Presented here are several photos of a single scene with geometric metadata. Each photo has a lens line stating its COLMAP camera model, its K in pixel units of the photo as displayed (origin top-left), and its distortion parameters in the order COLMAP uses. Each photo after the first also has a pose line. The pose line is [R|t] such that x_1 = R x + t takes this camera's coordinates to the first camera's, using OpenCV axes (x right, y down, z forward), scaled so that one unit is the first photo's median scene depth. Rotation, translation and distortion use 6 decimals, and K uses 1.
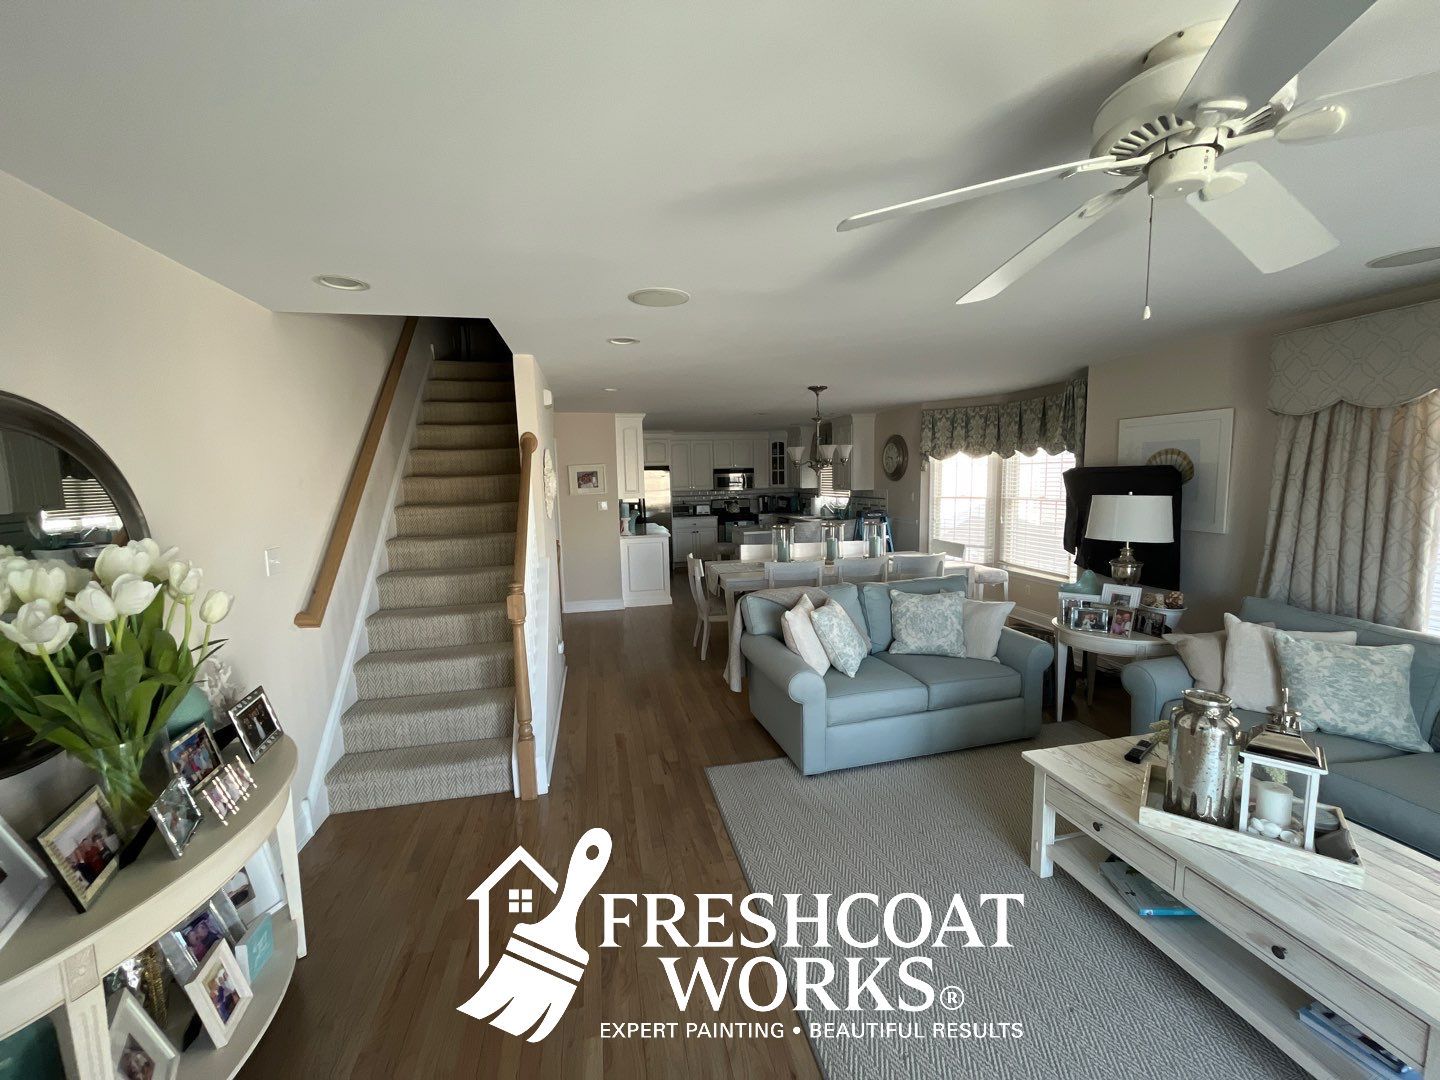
lens RADIAL K [[579.7, 0, 717.0], [0, 579.7, 541.1], [0, 0, 1]] dist [-0.003204, -0.000198]
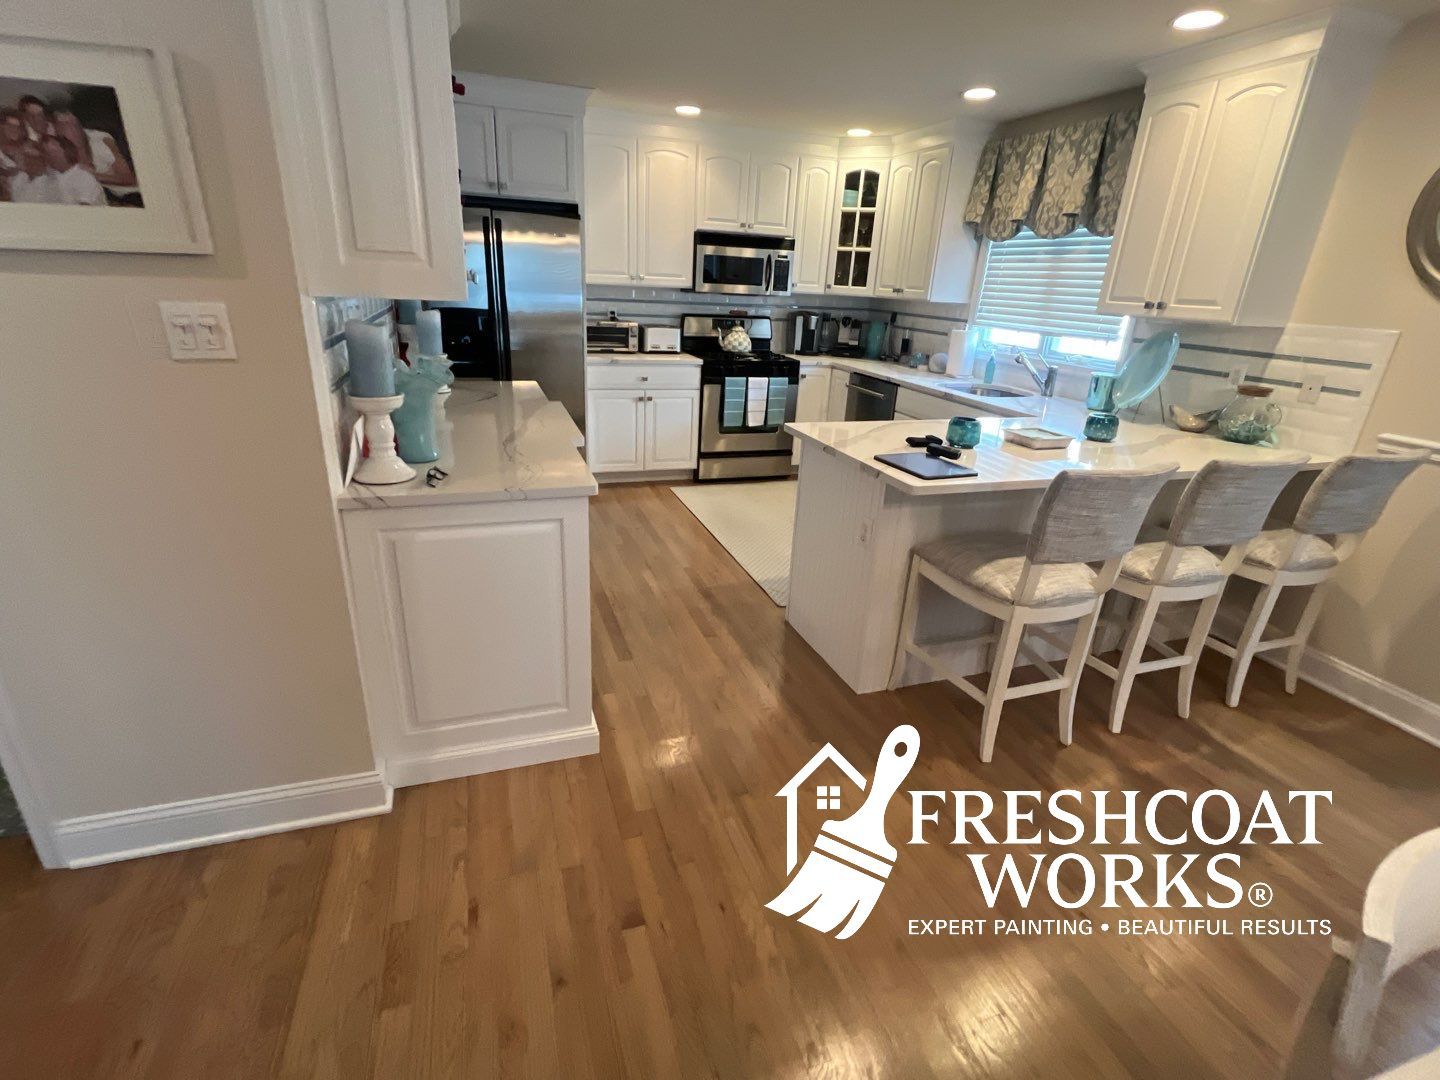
lens RADIAL K [[680.3, 0, 720.0], [0, 680.3, 552.0], [0, 0, 1]] dist [-0.006088, -0.001124]
pose [[0.989375, 0.022544, 0.143628, -0.081070], [-0.060382, 0.962389, 0.264880, -0.065722], [-0.132255, -0.270738, 0.953525, 0.847216]]
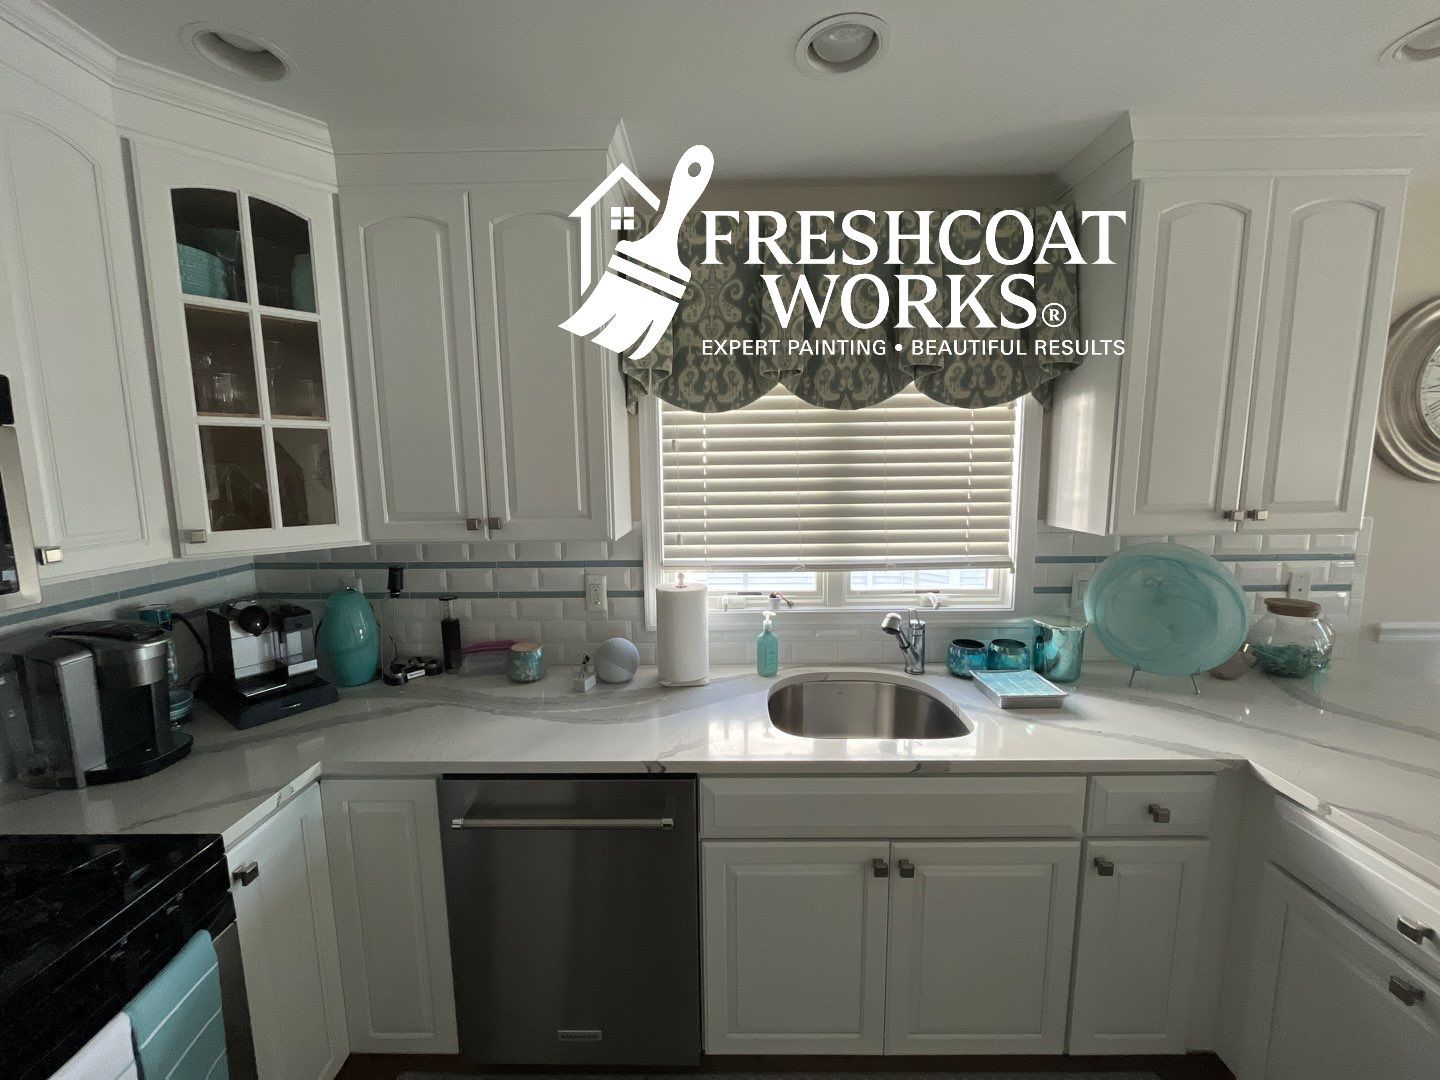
lens RADIAL K [[579.7, 0, 717.0], [0, 579.7, 541.1], [0, 0, 1]] dist [-0.003204, -0.000198]
pose [[0.223357, -0.103647, 0.969210, -0.003971], [0.115859, 0.990105, 0.079182, -0.156224], [-0.967827, 0.094606, 0.233156, 1.451899]]
